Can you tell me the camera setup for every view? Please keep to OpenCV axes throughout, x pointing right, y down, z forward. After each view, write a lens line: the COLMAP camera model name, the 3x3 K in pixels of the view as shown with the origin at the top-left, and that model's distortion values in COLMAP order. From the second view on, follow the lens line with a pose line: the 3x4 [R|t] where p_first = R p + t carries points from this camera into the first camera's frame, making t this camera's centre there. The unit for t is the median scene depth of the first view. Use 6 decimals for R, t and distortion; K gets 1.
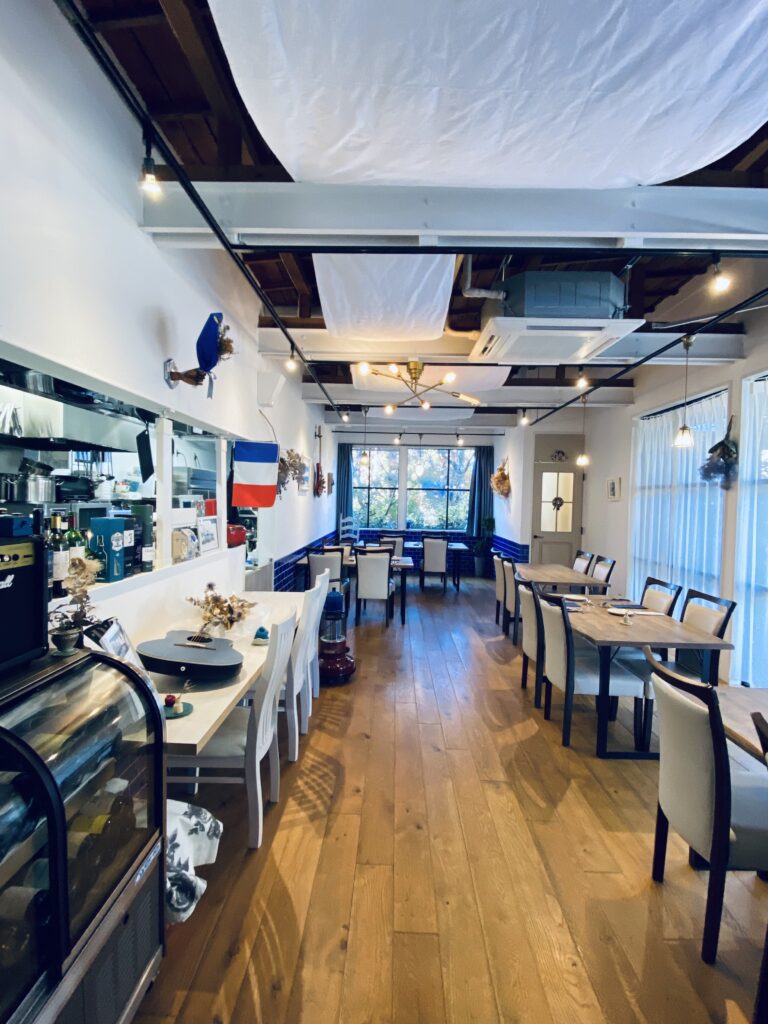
lens RADIAL K [[476.4, 0, 384.0], [0, 476.4, 512.0], [0, 0, 1]] dist [0.000022, -0.000003]
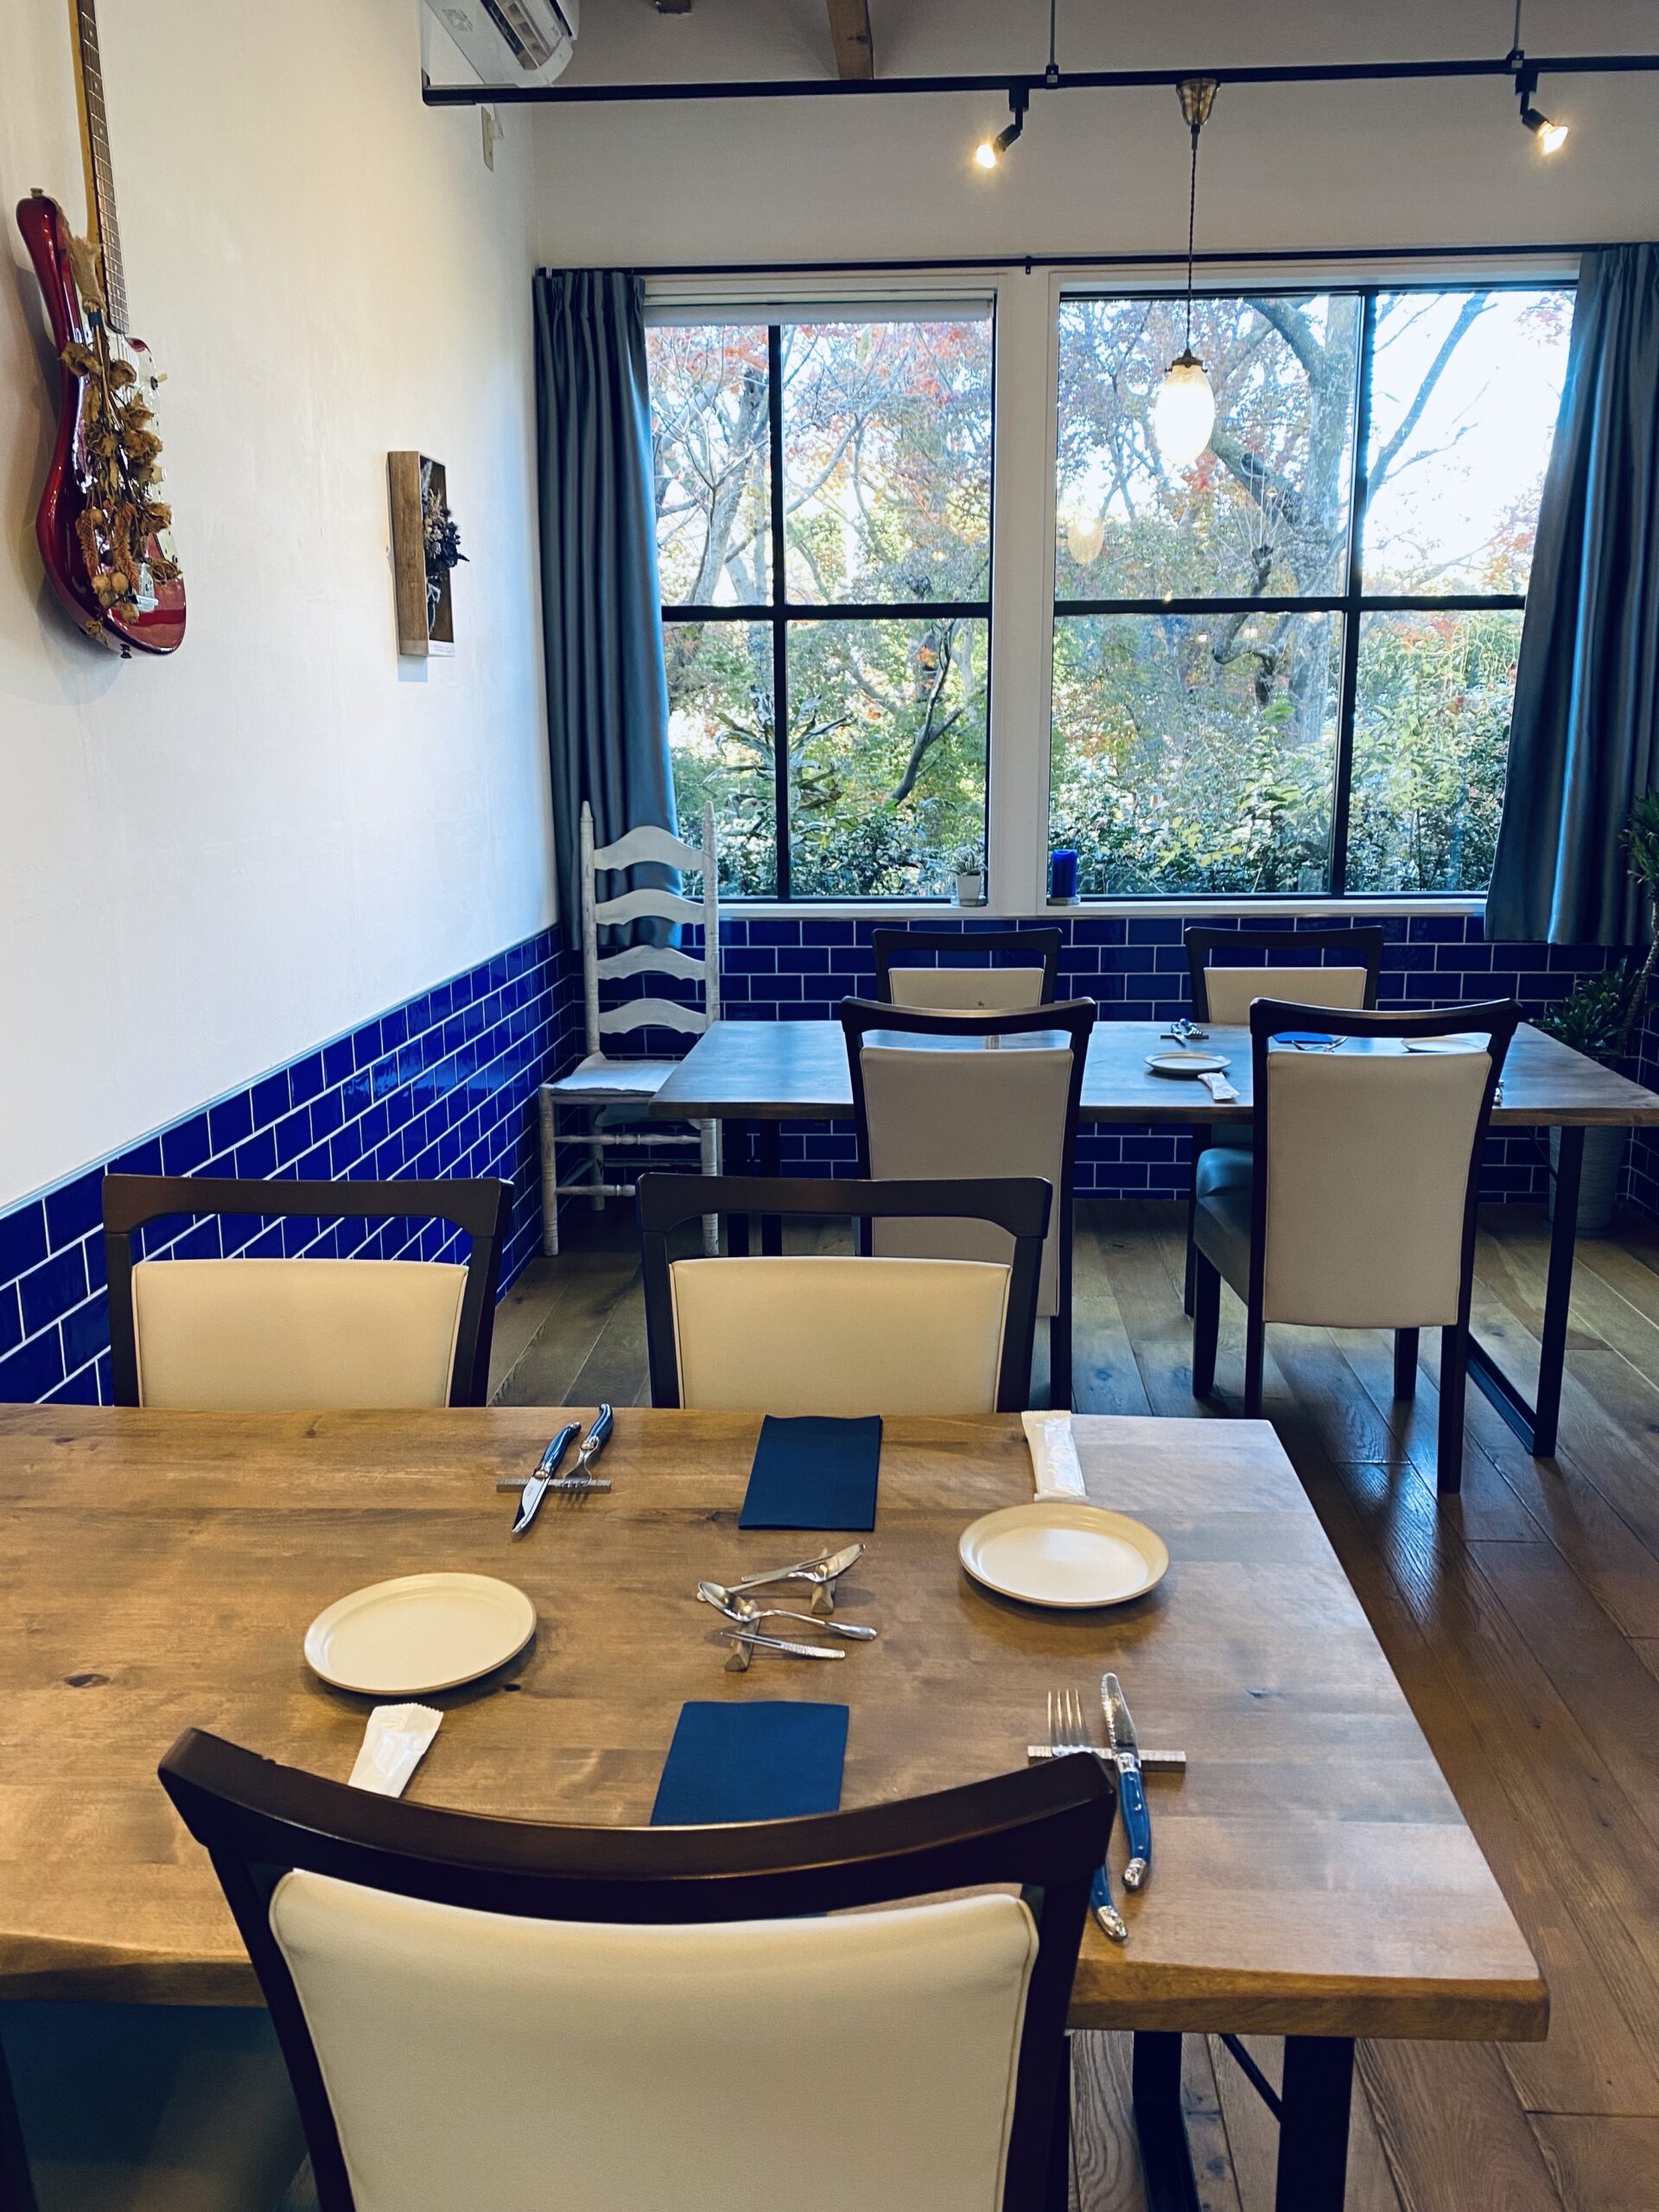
lens RADIAL K [[1706.0, 0, 829.5], [0, 1706.0, 1106.0], [0, 0, 1]] dist [0.077851, -0.139498]
pose [[0.998819, -0.022940, -0.042818, 0.001150], [0.030541, 0.982015, 0.186314, -0.001909], [0.037774, -0.187401, 0.981557, 0.490360]]
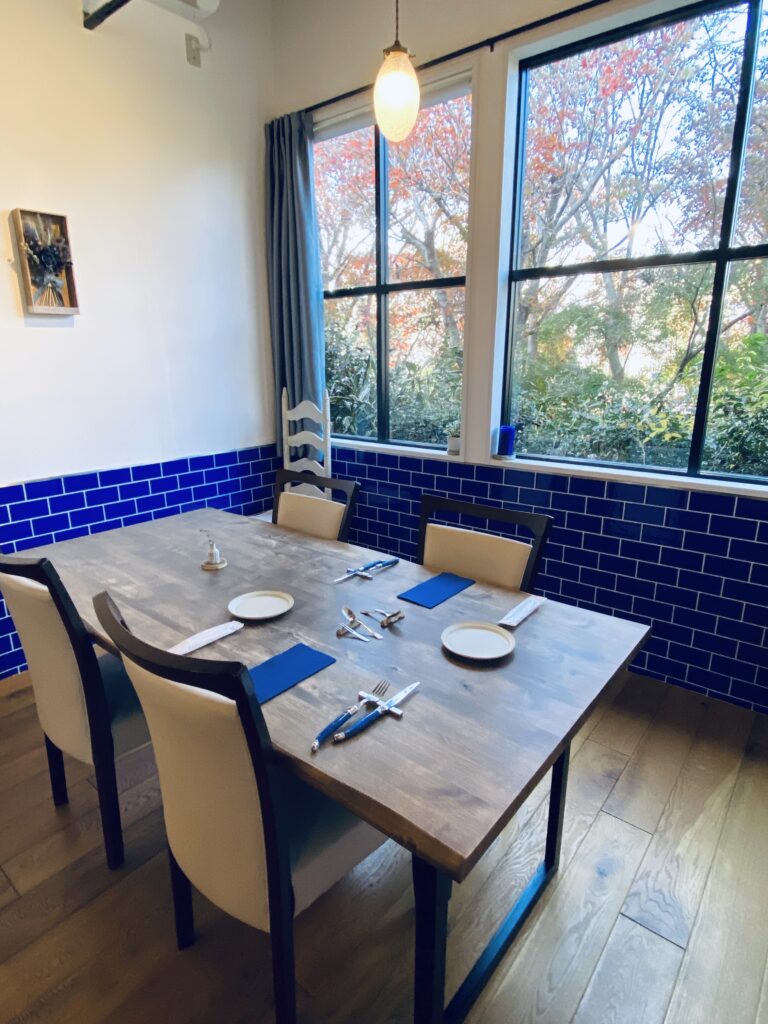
lens RADIAL K [[562.6, 0, 384.0], [0, 562.6, 512.0], [0, 0, 1]] dist [0.029443, 0.000148]
pose [[0.783840, 0.137120, -0.605634, 0.182247], [0.007406, 0.973181, 0.229921, -0.003252], [0.620919, -0.184707, 0.761803, 0.754587]]
